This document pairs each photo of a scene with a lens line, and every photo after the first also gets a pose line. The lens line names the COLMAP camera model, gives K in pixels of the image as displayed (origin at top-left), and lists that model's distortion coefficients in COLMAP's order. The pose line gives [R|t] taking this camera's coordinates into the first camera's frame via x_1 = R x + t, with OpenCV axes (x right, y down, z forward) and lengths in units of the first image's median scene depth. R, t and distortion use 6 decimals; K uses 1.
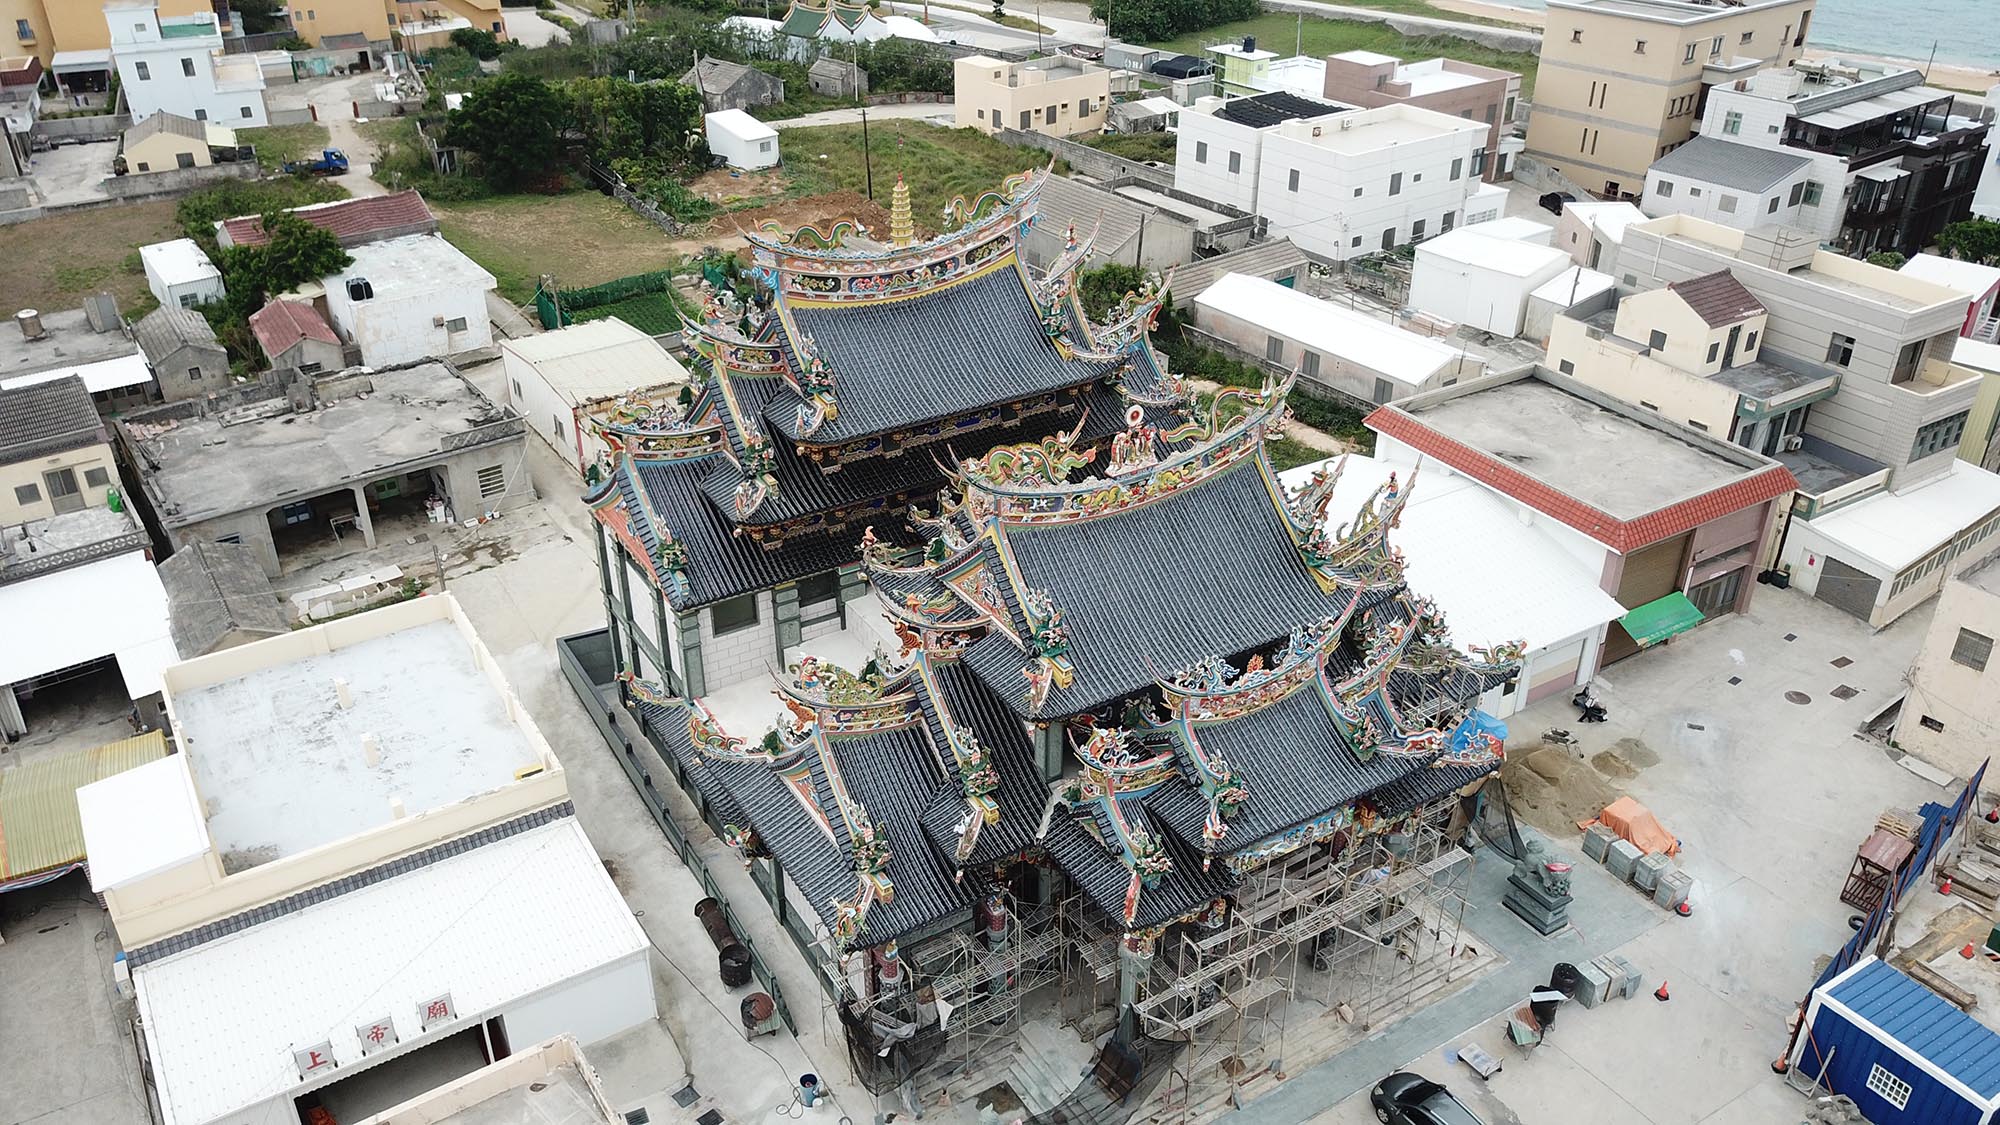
lens RADIAL K [[1503.5, 0, 1000.0], [0, 1503.5, 562.5], [0, 0, 1]] dist [-0.079695, 0.043287]
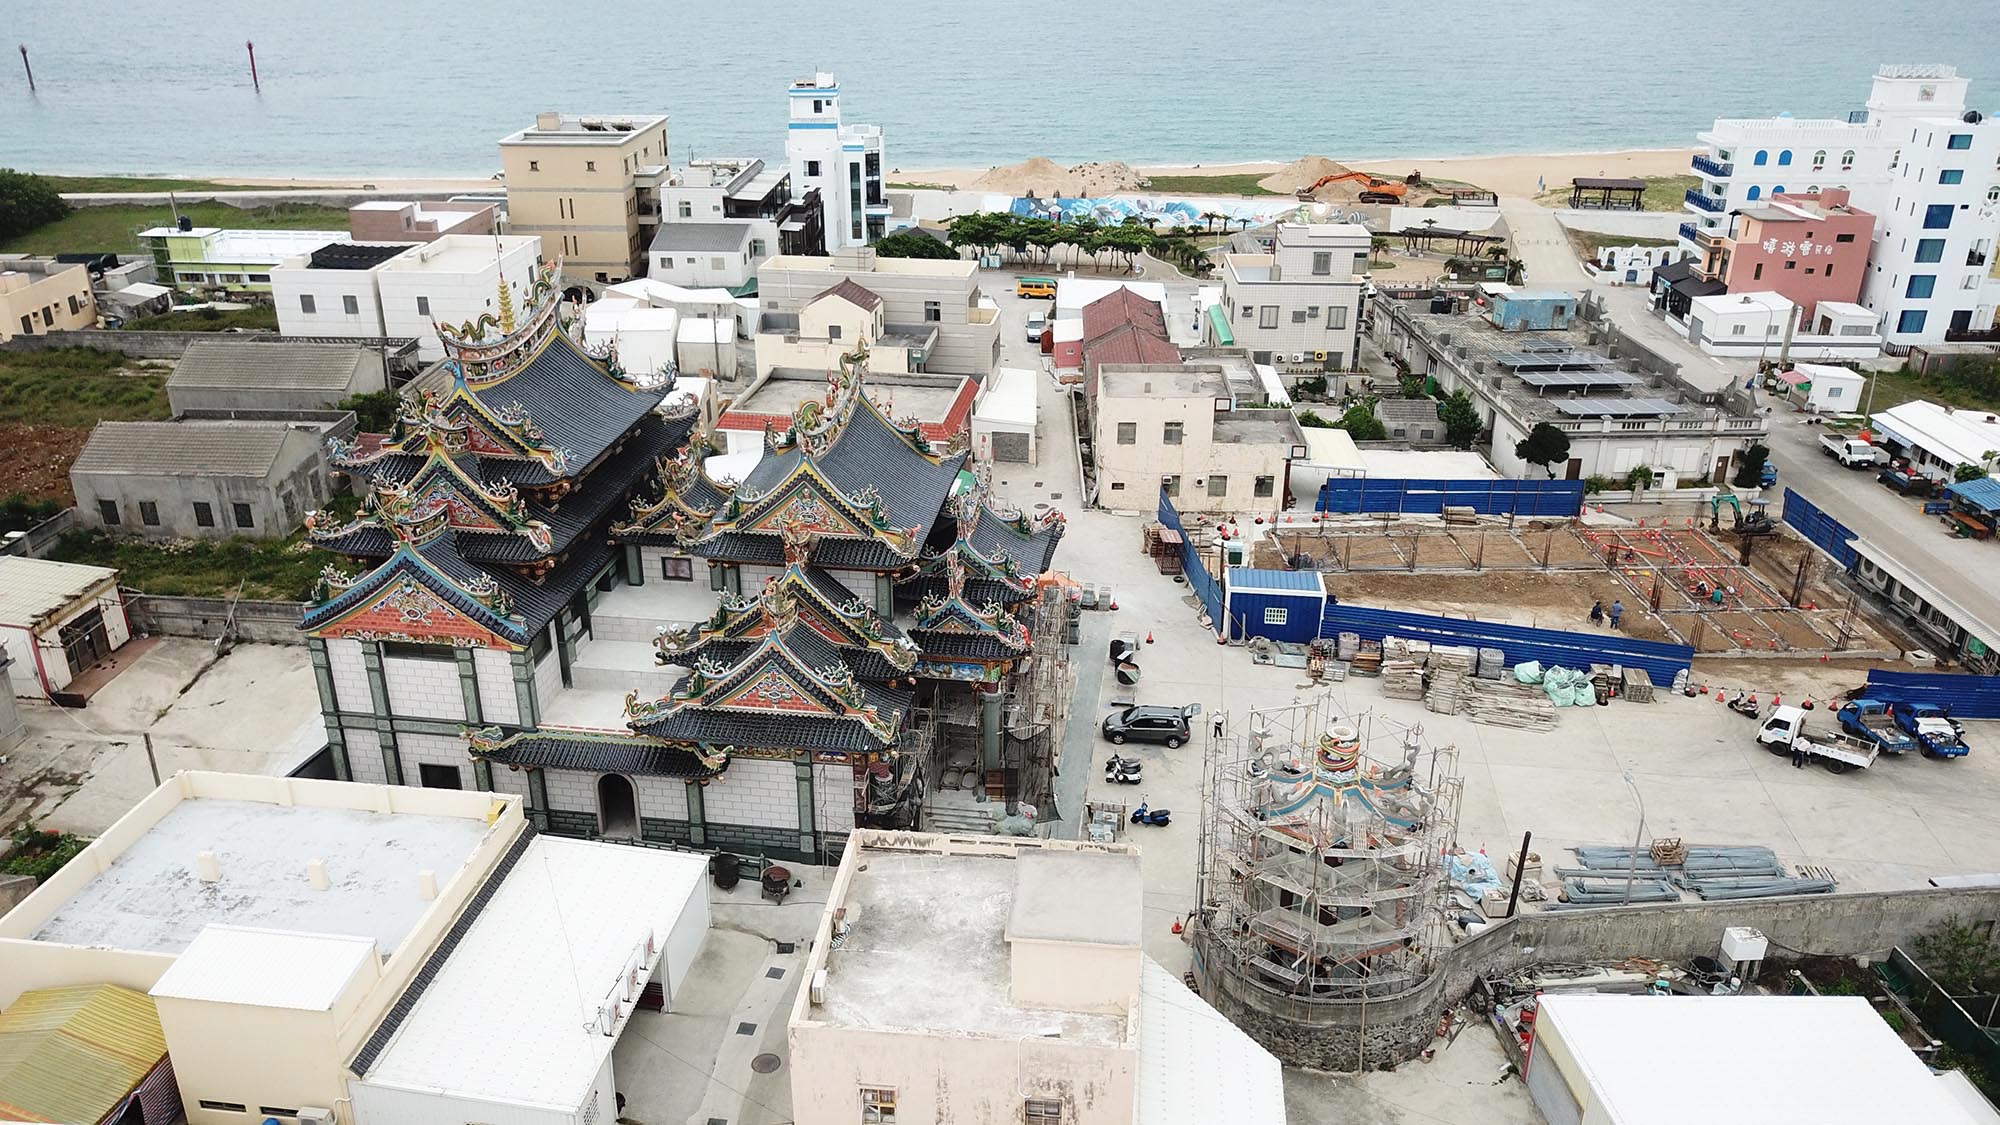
lens RADIAL K [[1503.5, 0, 1000.0], [0, 1503.5, 562.5], [0, 0, 1]] dist [-0.079695, 0.043287]
pose [[0.600528, -0.290449, 0.744987, -0.440402], [0.371984, 0.926216, 0.061251, 0.019960], [-0.707809, 0.240341, 0.664261, -0.018860]]
